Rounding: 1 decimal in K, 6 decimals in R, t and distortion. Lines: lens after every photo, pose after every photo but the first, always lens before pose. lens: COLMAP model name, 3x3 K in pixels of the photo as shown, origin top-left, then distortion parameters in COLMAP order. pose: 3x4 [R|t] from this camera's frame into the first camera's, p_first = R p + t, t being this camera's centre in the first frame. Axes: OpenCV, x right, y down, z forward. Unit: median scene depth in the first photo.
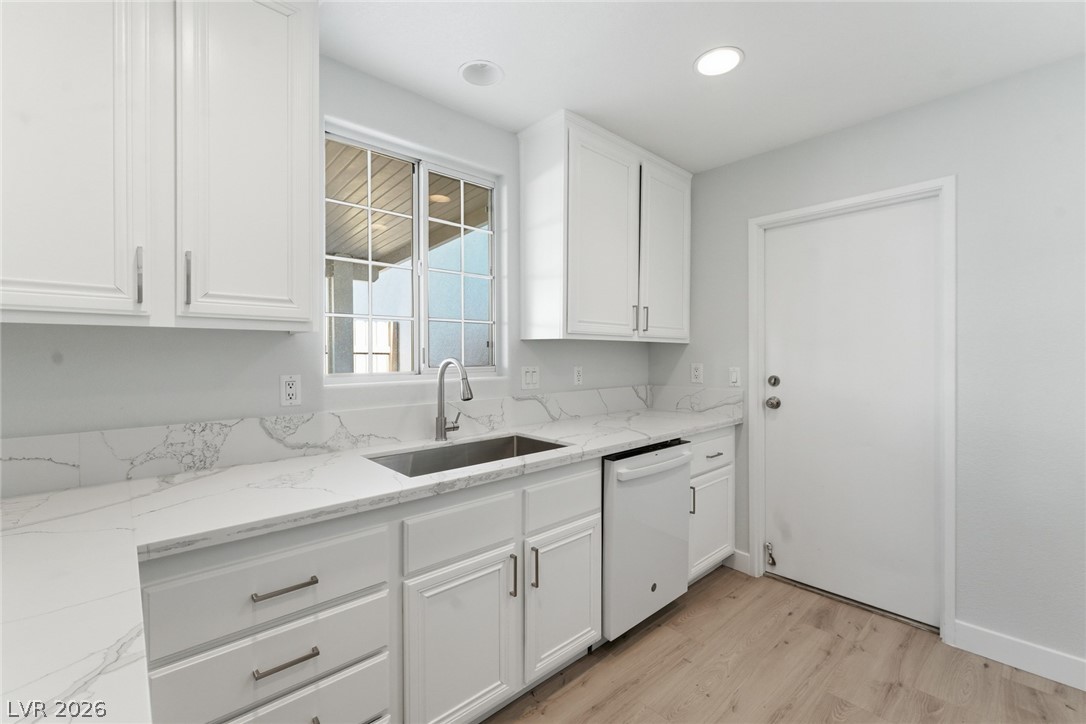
lens RADIAL K [[465.9, 0, 539.4], [0, 465.9, 356.9], [0, 0, 1]] dist [0.000196, 0.000548]
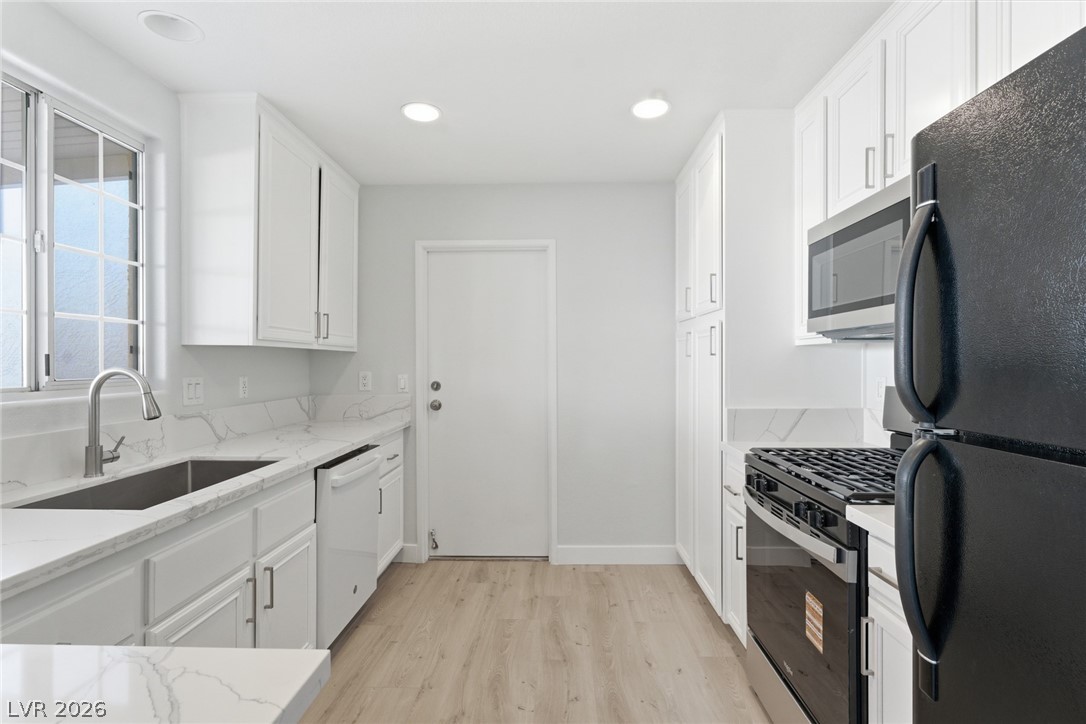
lens RADIAL K [[540.3, 0, 540.9], [0, 540.3, 358.4], [0, 0, 1]] dist [0.001637, 0.000648]
pose [[0.698526, 0.004904, 0.715568, -0.325899], [0.005276, 0.999914, -0.012003, 0.001440], [-0.715565, 0.012159, 0.698440, -0.133180]]
